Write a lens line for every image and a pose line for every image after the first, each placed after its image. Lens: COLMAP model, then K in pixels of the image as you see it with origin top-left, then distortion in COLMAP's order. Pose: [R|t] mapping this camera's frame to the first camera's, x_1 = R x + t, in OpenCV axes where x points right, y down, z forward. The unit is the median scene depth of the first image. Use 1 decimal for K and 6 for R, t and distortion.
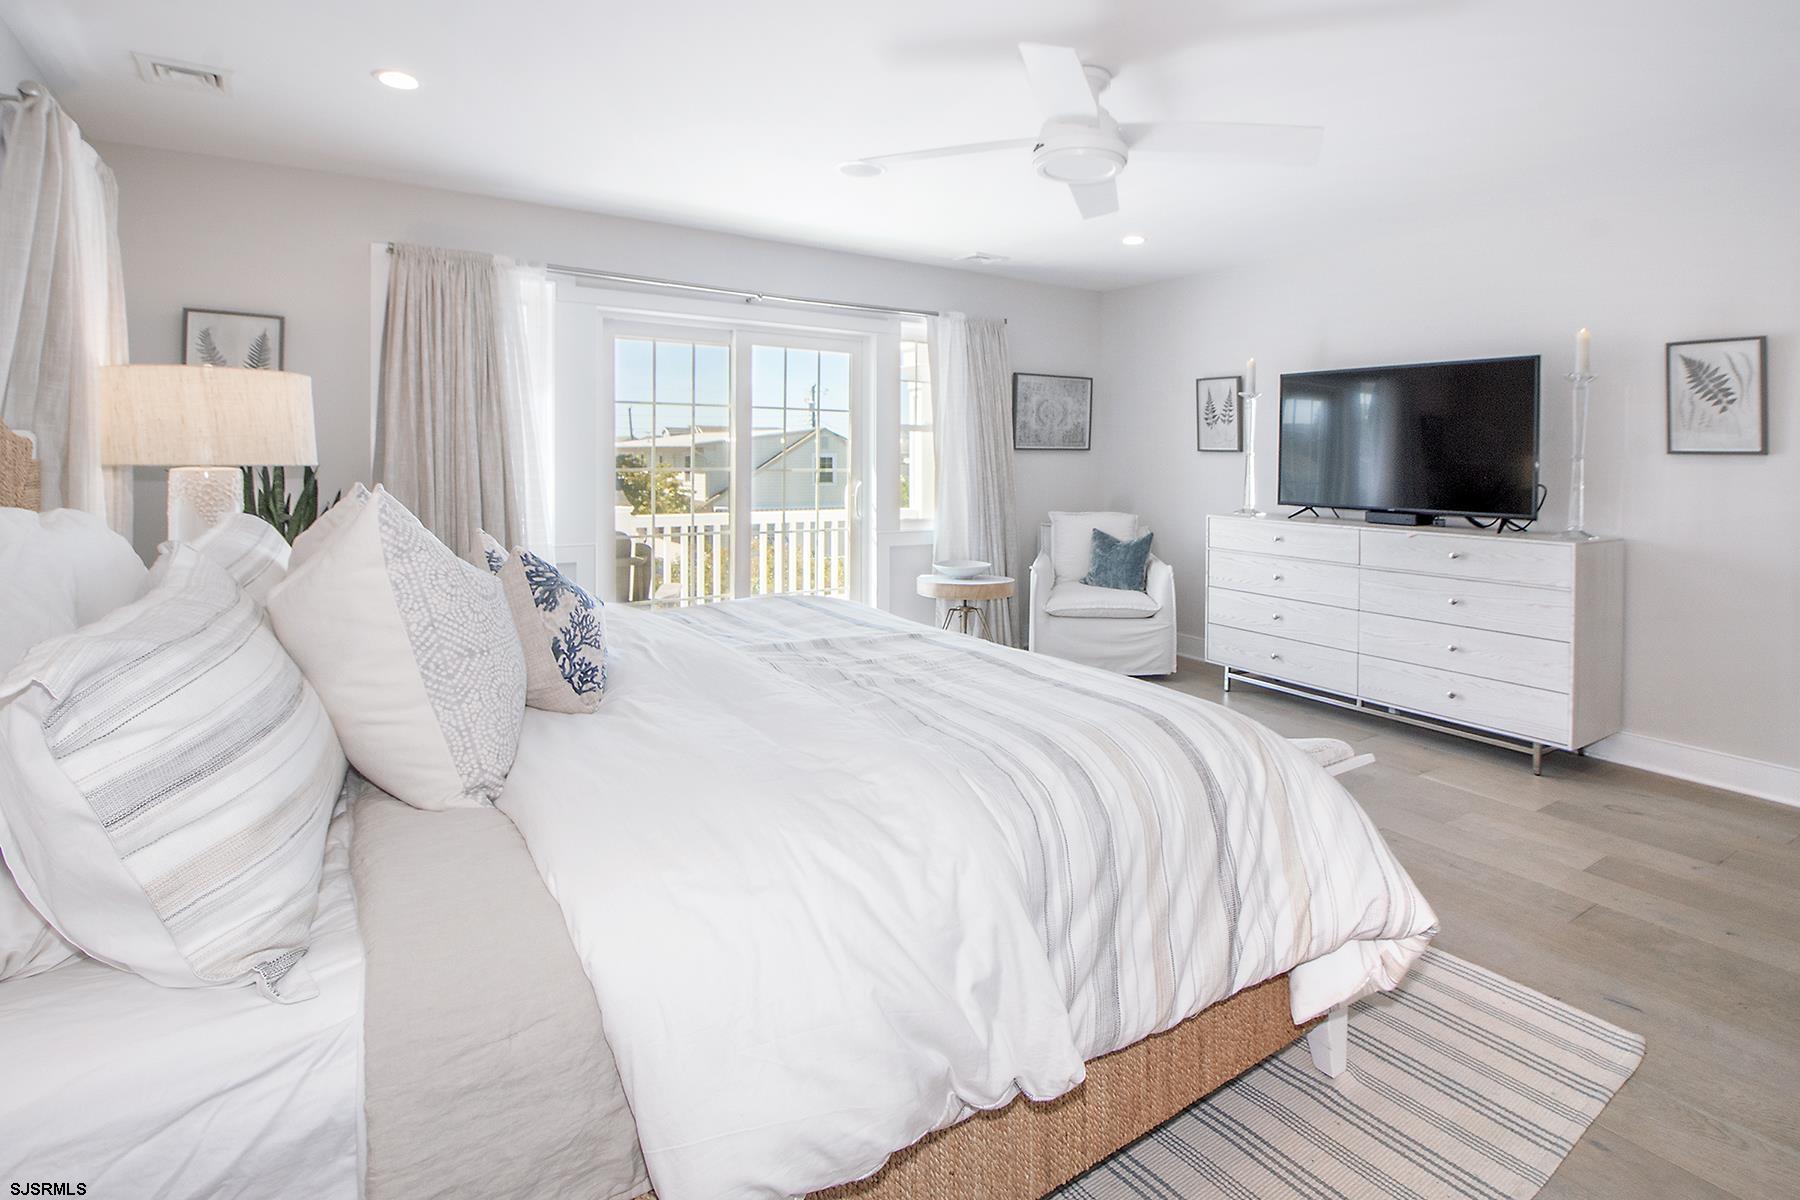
lens RADIAL K [[901.6, 0, 900.0], [0, 901.6, 600.0], [0, 0, 1]] dist [-0.021634, -0.000336]
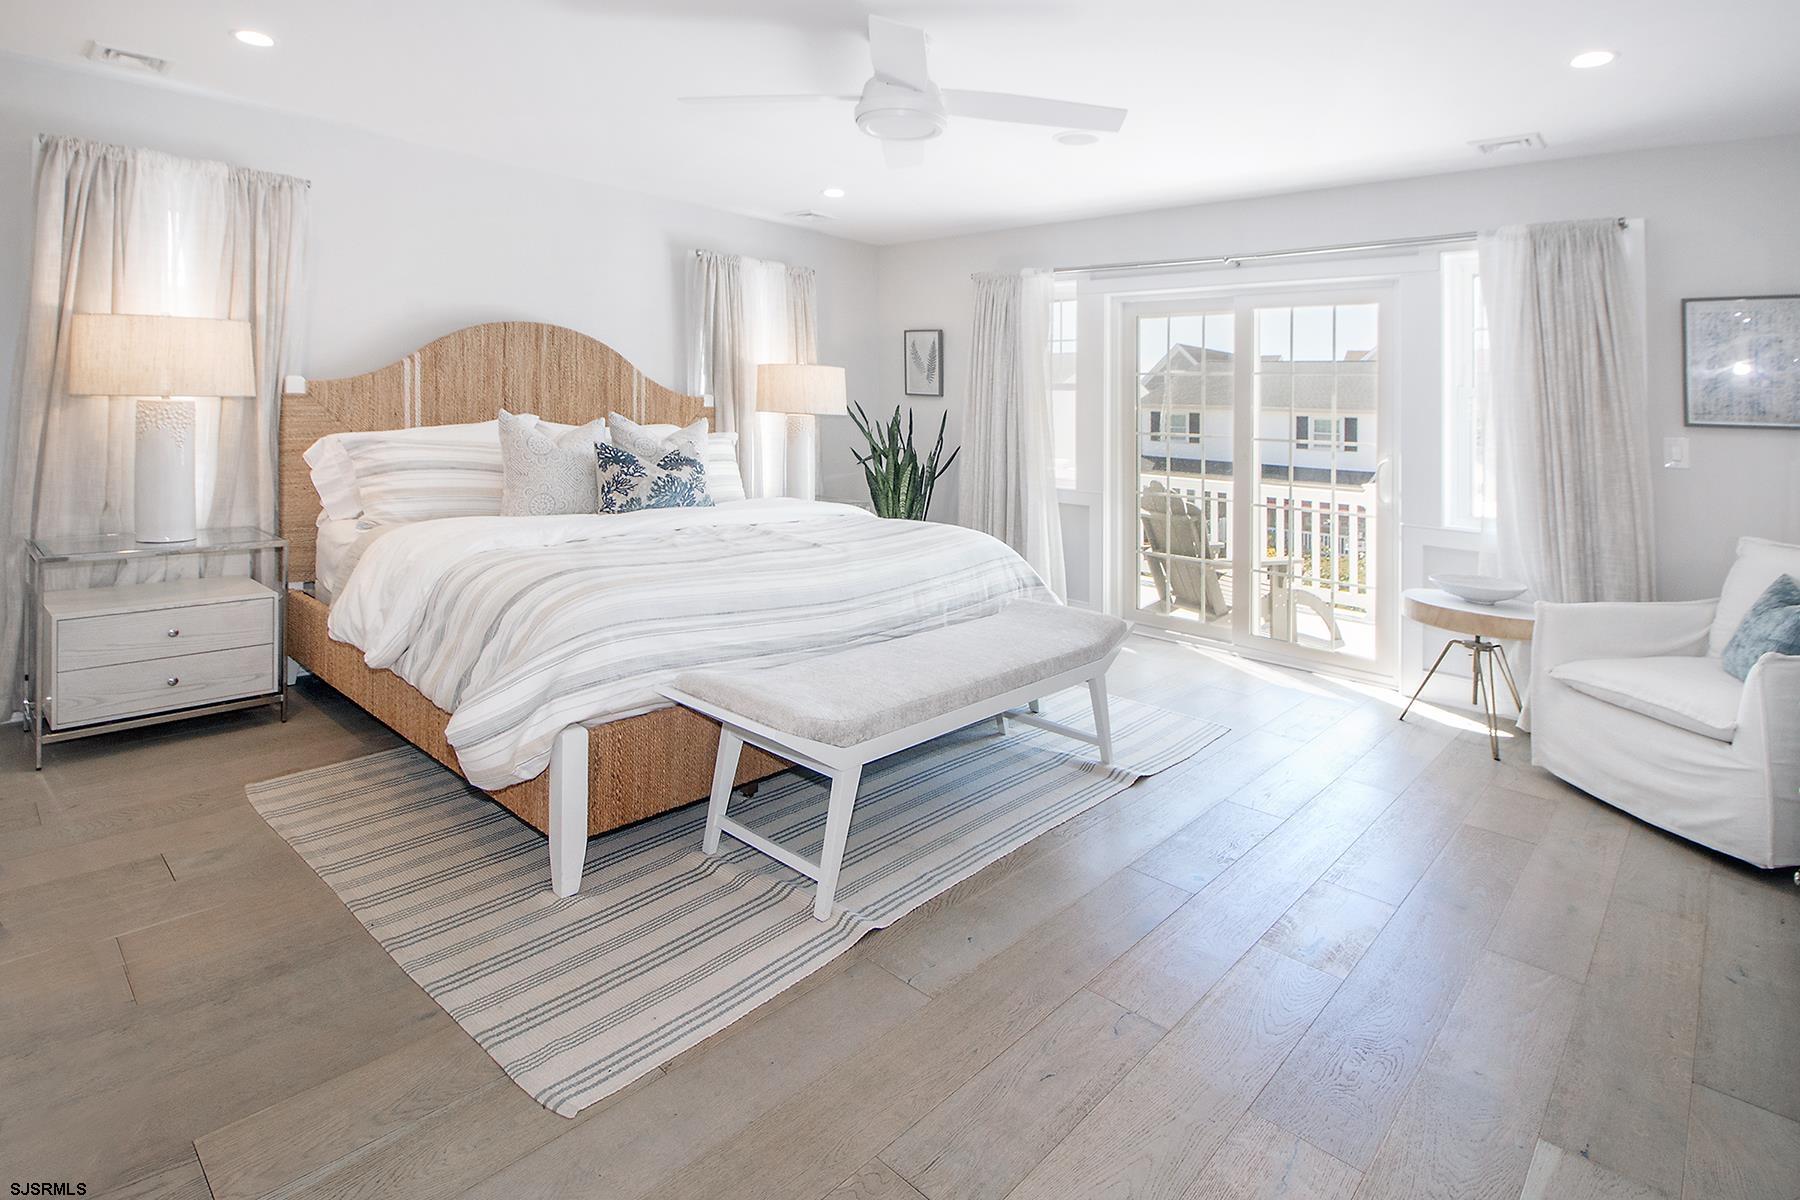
lens RADIAL K [[900.2, 0, 967.8], [0, 900.2, 594.0], [0, 0, 1]] dist [0.001385, 0.000291]
pose [[0.264326, 0.187554, -0.946021, 0.684830], [-0.186827, 0.972285, 0.140560, -0.059641], [0.946165, 0.139589, 0.292040, 0.437605]]
